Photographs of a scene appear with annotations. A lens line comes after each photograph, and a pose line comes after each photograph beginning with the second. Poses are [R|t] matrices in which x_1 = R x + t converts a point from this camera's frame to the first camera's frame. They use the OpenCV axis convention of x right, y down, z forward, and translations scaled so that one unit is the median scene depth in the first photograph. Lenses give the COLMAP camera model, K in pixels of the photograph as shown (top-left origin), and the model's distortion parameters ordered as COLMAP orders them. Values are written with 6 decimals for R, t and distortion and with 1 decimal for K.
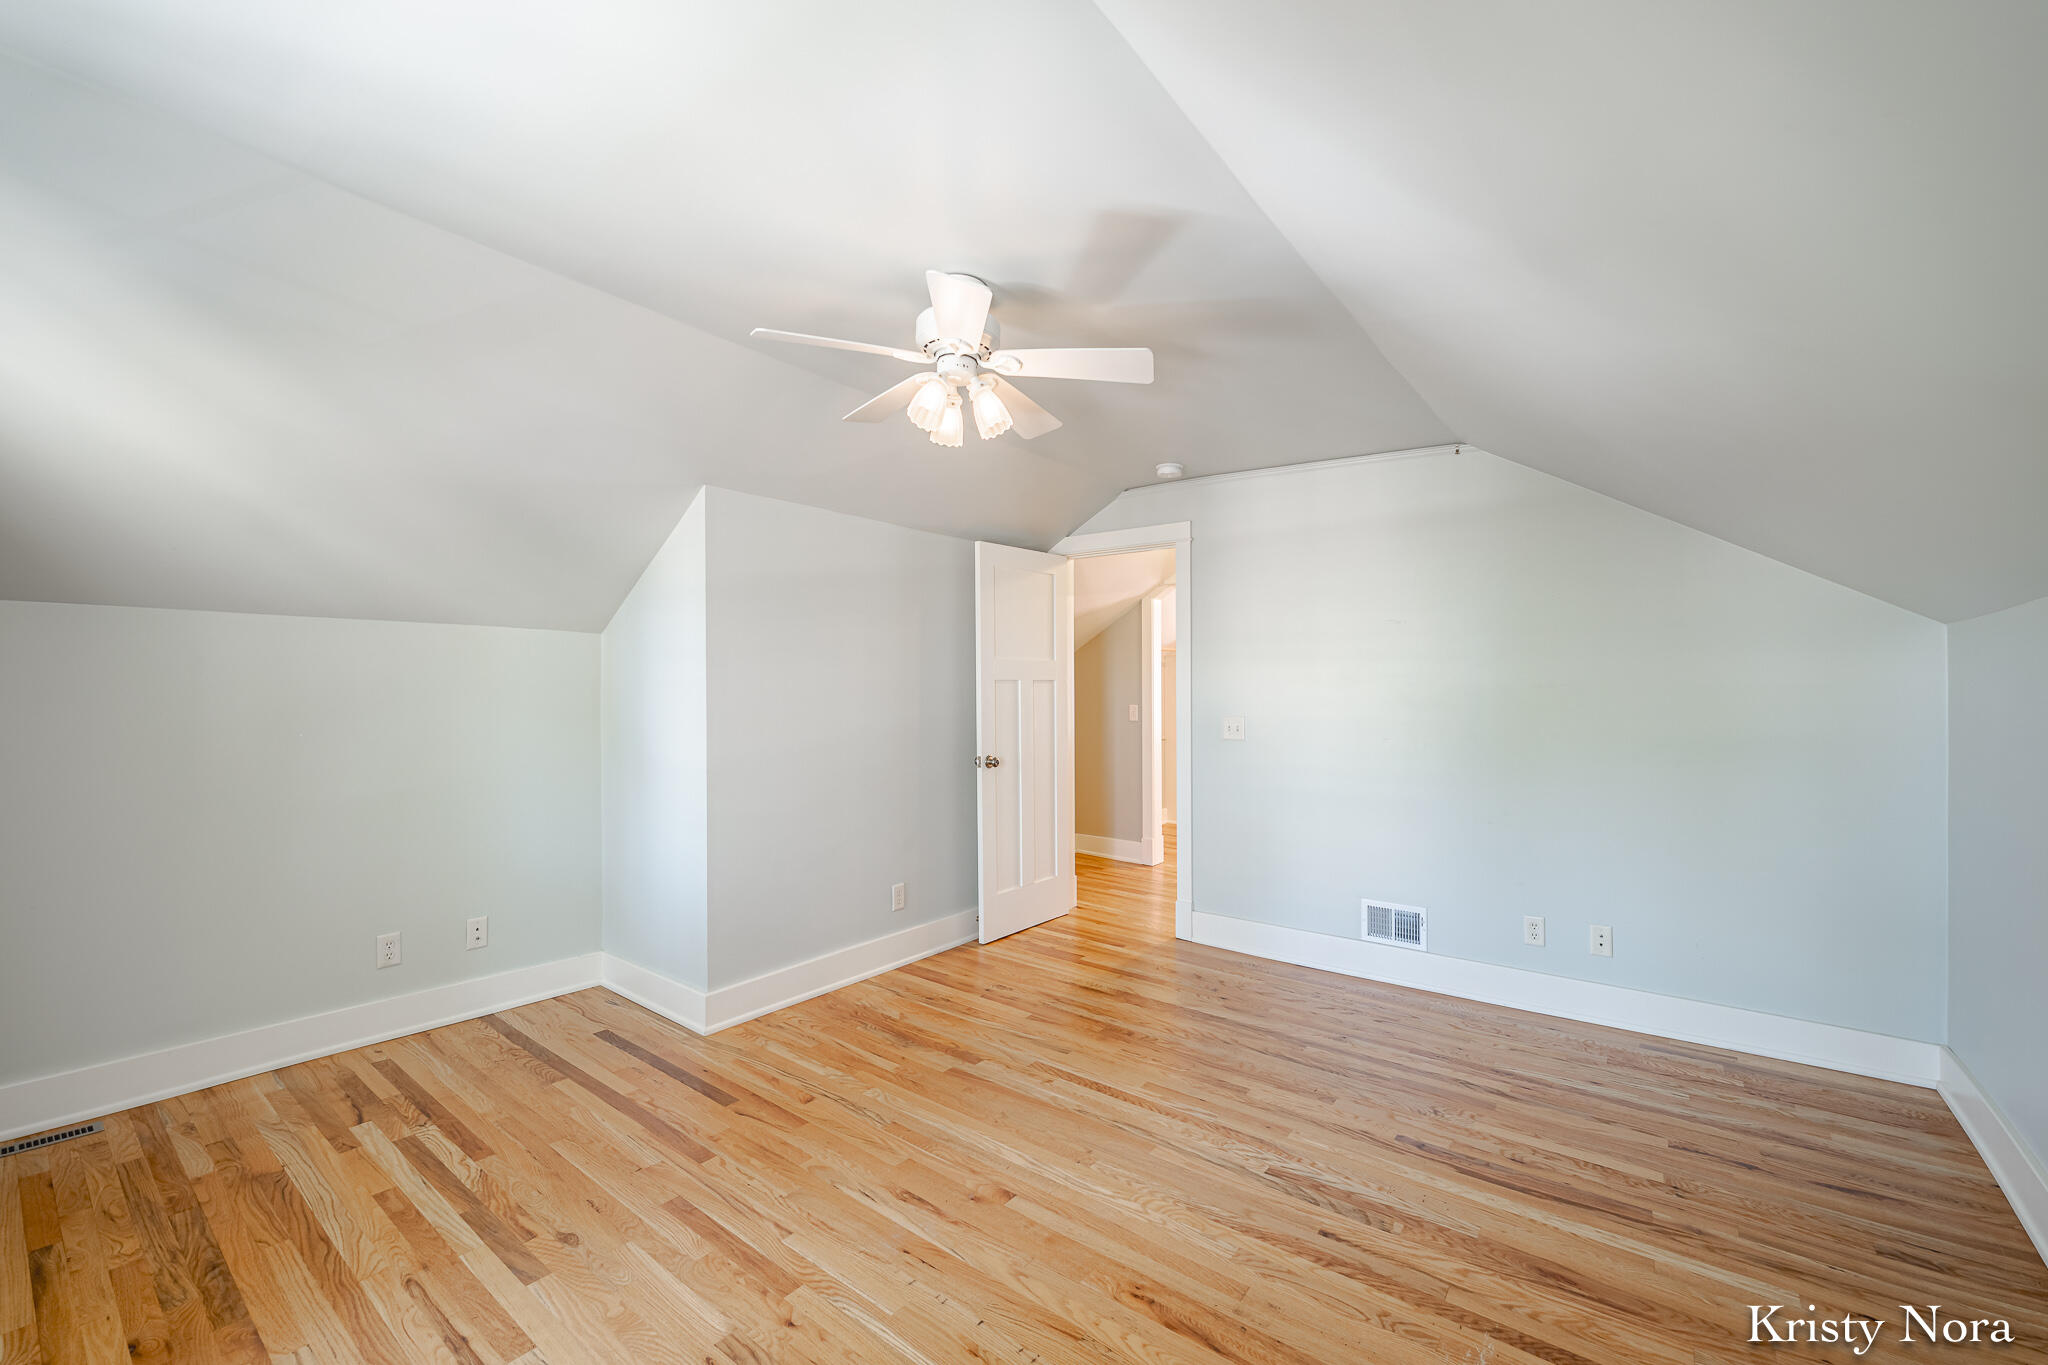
lens RADIAL K [[827.4, 0, 1029.9], [0, 827.4, 688.2], [0, 0, 1]] dist [0.009794, -0.000460]
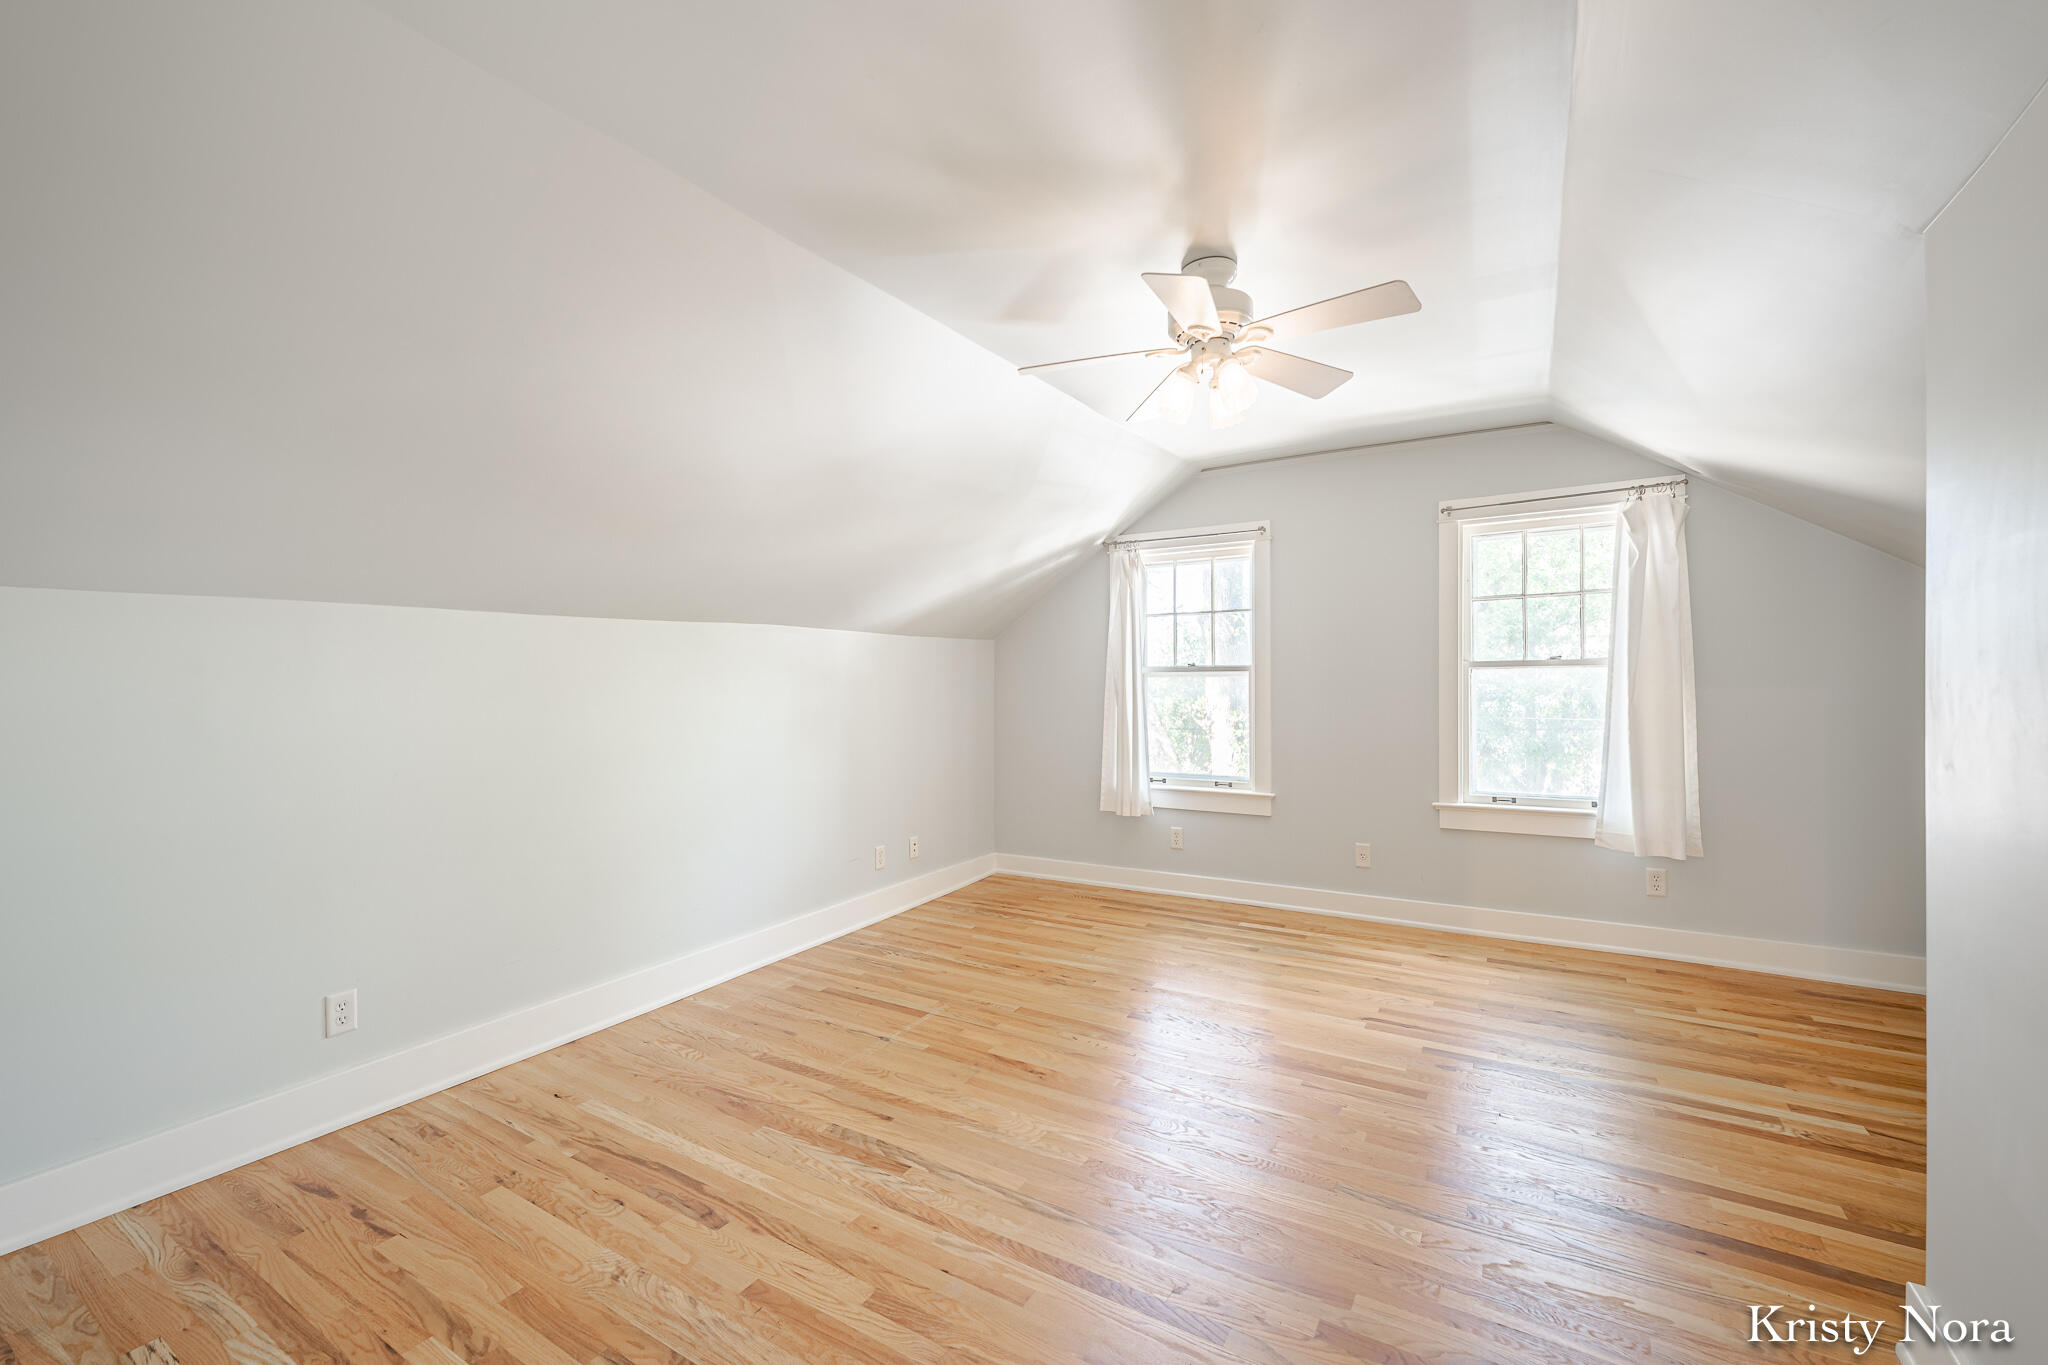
lens RADIAL K [[827.4, 0, 1029.9], [0, 827.4, 688.2], [0, 0, 1]] dist [0.009794, -0.000460]
pose [[-0.993570, 0.009473, -0.112824, 0.240754], [0.008250, 0.999902, 0.011304, 0.009336], [0.112920, 0.010300, -0.993551, 1.914294]]
